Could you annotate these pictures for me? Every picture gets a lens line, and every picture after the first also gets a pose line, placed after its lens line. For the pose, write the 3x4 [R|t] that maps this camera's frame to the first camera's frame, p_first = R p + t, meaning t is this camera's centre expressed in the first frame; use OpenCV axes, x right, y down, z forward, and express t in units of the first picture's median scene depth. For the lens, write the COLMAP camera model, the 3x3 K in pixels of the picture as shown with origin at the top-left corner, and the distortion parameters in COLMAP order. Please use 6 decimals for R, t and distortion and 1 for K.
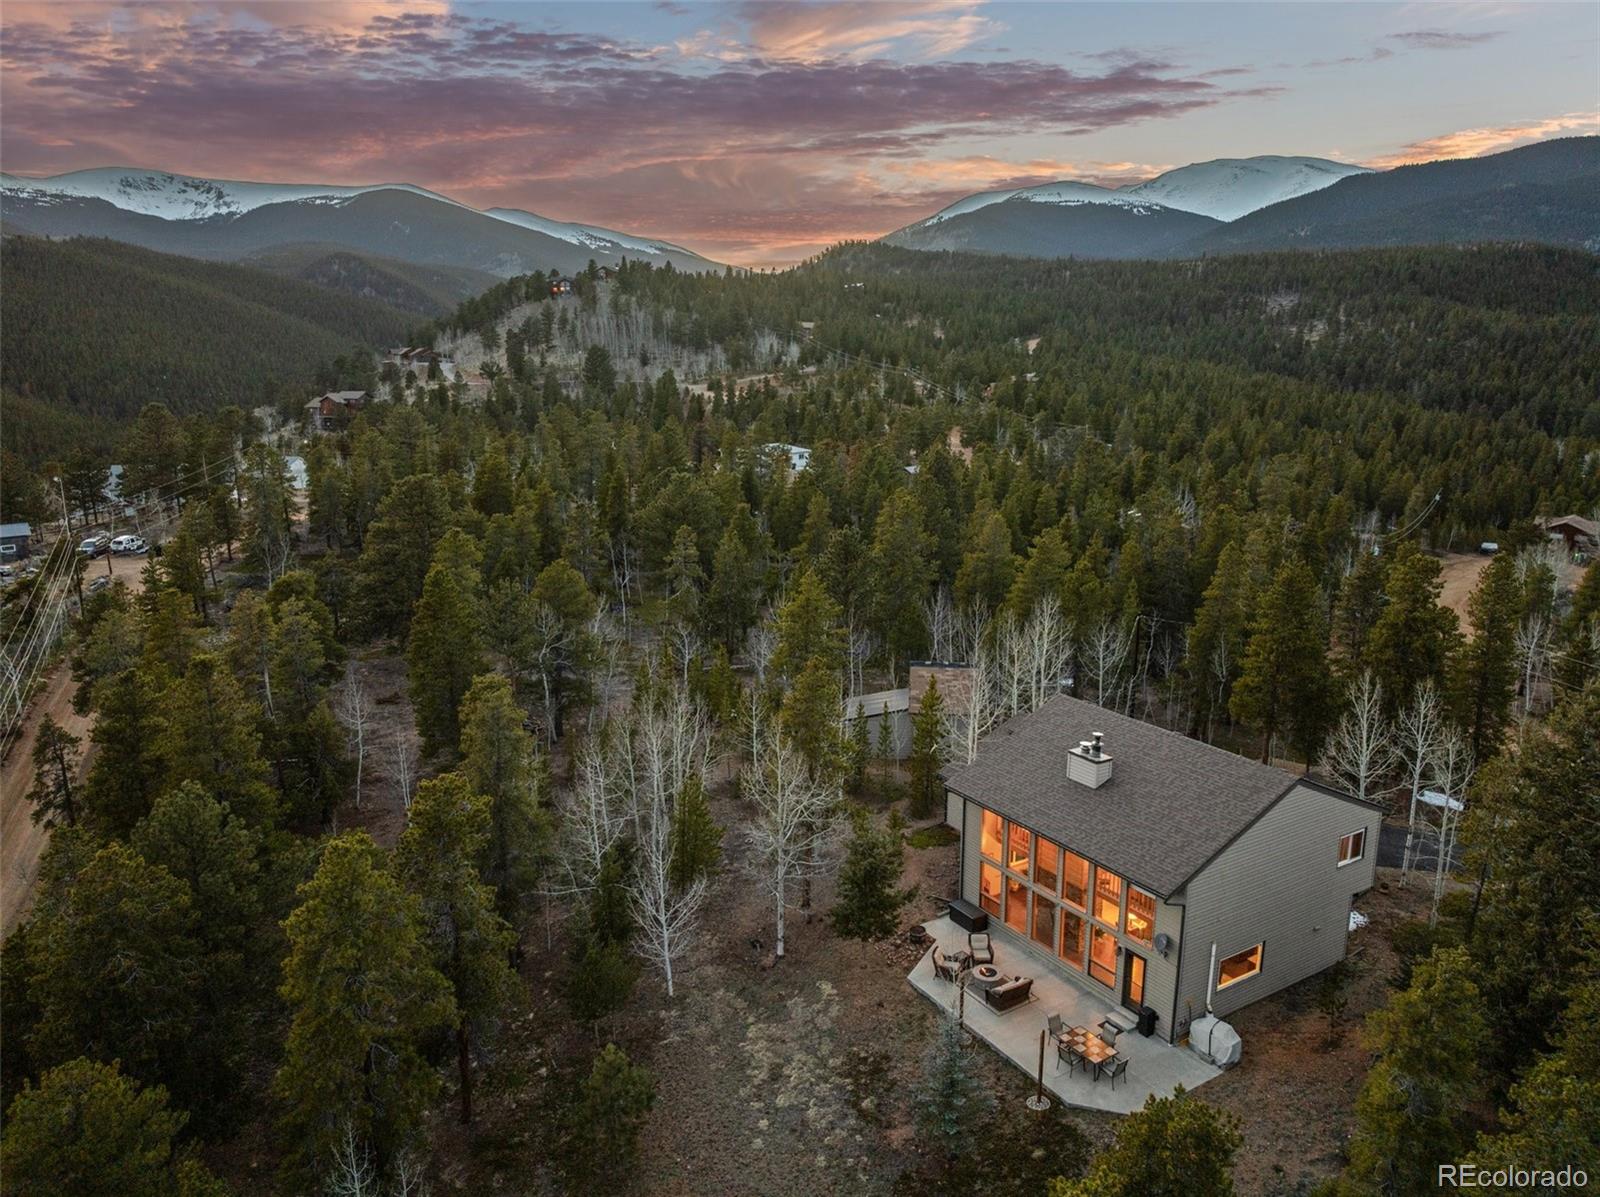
lens RADIAL K [[1128.9, 0, 800.0], [0, 1128.9, 598.5], [0, 0, 1]] dist [-0.035240, 0.003616]
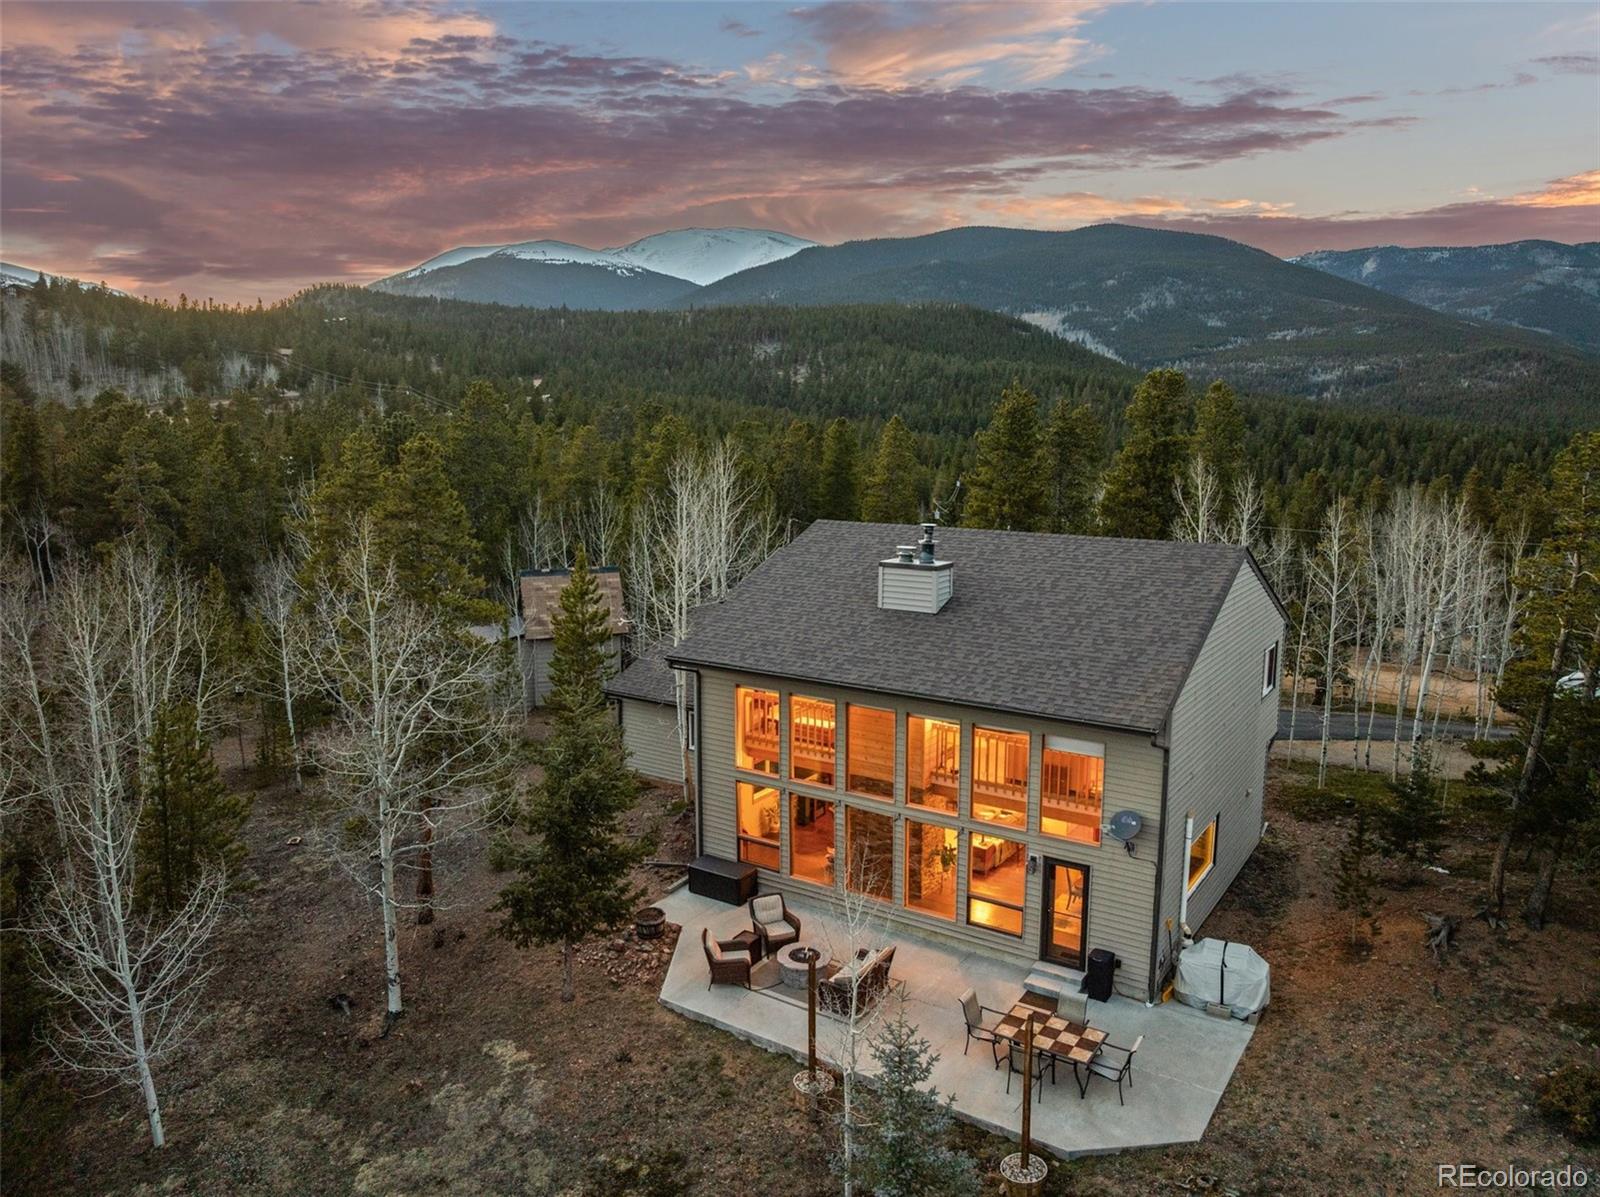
lens RADIAL K [[1128.9, 0, 800.0], [0, 1128.9, 598.5], [0, 0, 1]] dist [-0.035240, 0.003616]
pose [[0.907082, -0.066376, 0.415687, -0.049323], [0.087718, 0.995617, -0.032434, 0.162852], [-0.411713, 0.065883, 0.908929, 0.450755]]
